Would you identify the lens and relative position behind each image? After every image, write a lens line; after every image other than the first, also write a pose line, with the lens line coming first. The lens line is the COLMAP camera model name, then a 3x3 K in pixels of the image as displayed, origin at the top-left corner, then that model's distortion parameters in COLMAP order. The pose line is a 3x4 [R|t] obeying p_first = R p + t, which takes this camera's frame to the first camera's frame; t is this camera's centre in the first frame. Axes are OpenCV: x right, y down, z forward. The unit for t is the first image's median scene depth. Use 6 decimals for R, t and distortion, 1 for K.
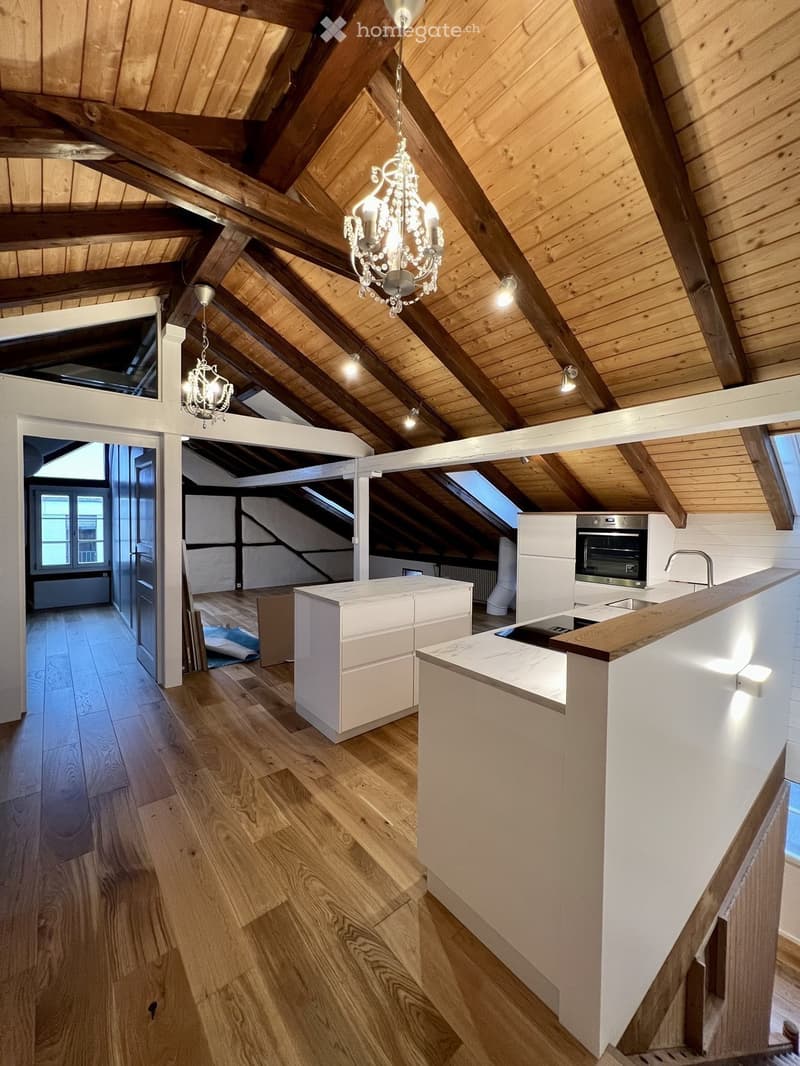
lens RADIAL K [[426.6, 0, 404.4], [0, 426.6, 530.9], [0, 0, 1]] dist [-0.000043, 0.000048]
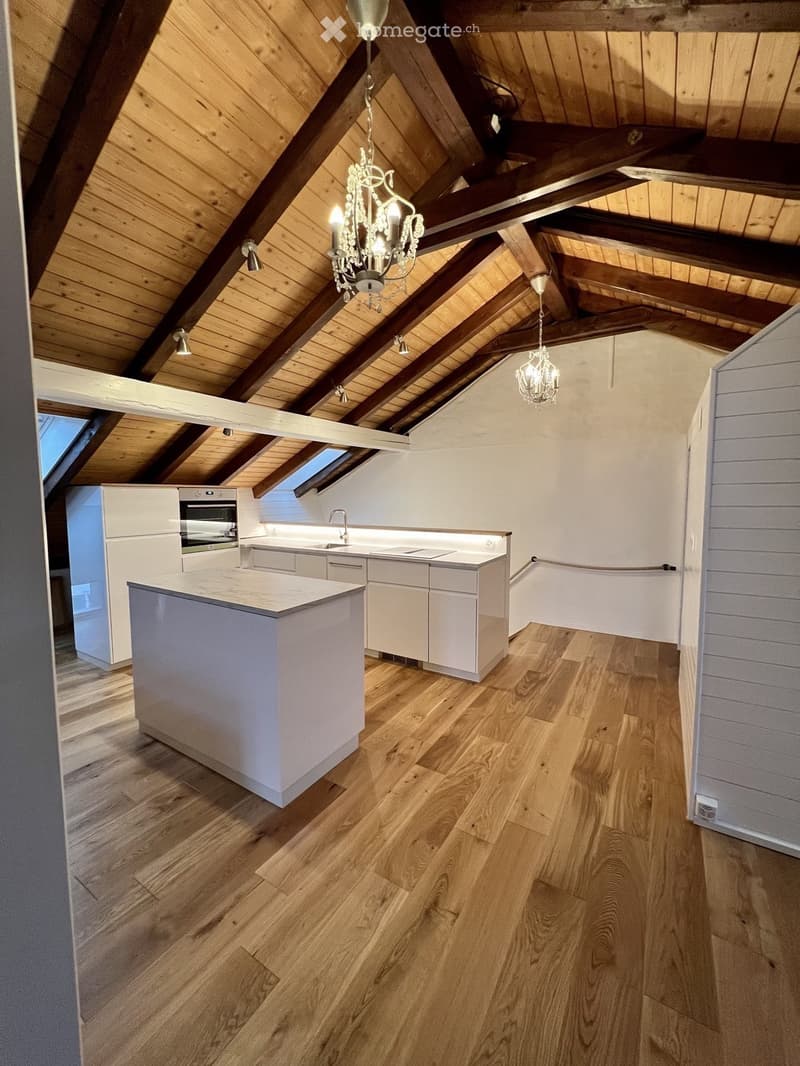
lens RADIAL K [[426.6, 0, 404.4], [0, 426.6, 530.9], [0, 0, 1]] dist [-0.000043, 0.000048]
pose [[-0.321896, -0.089501, 0.942535, -0.790548], [0.023953, 0.994433, 0.102609, -0.030713], [-0.946472, 0.055606, -0.317960, 0.931562]]
